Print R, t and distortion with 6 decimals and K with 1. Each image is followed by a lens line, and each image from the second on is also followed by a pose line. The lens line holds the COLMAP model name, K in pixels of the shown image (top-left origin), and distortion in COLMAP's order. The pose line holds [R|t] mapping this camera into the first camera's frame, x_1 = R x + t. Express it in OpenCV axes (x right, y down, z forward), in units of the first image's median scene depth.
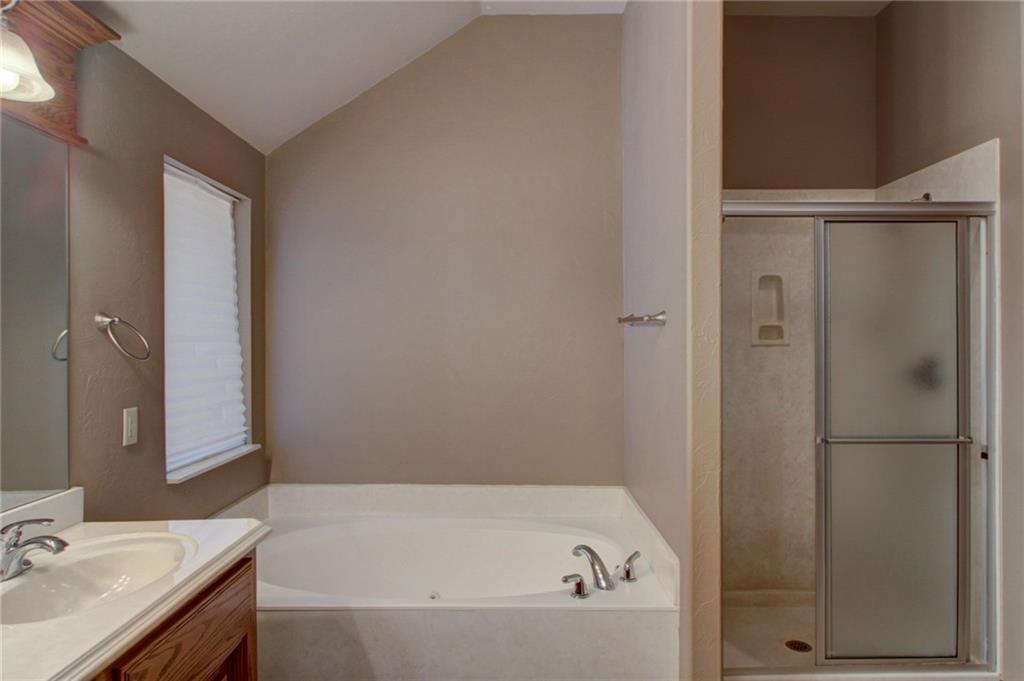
lens RADIAL K [[631.8, 0, 512.8], [0, 631.8, 340.7], [0, 0, 1]] dist [-0.018593, 0.005557]
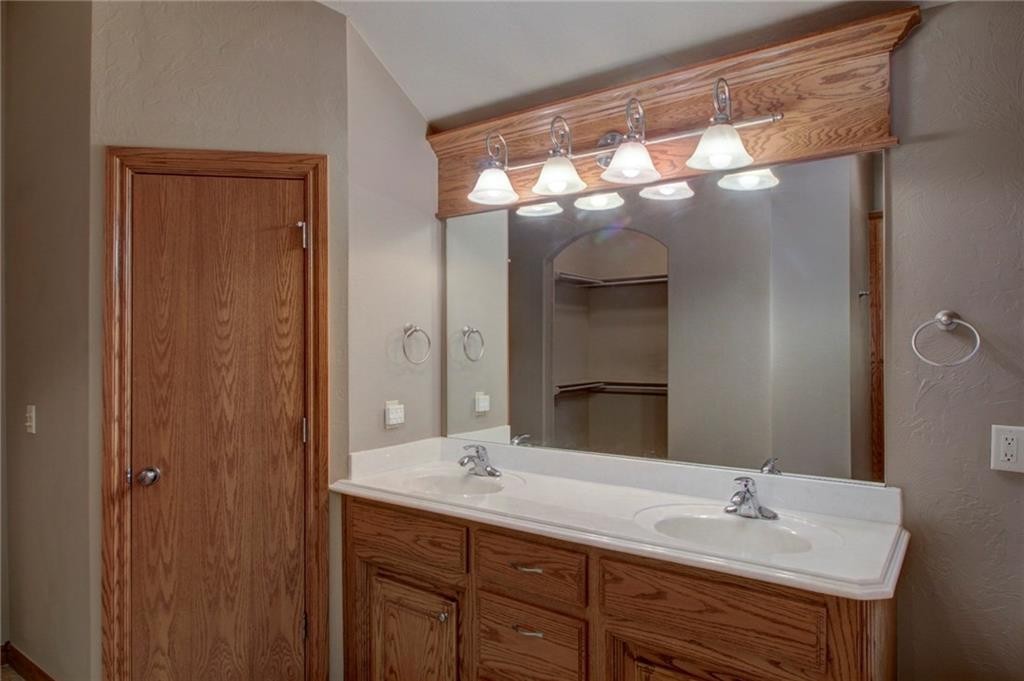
lens RADIAL K [[631.8, 0, 512.1], [0, 631.8, 342.0], [0, 0, 1]] dist [-0.018593, 0.005557]
pose [[-0.587191, 0.001390, -0.809448, 0.455665], [0.007013, 0.999970, -0.003370, -0.000275], [0.809418, -0.007656, -0.587183, 1.064184]]
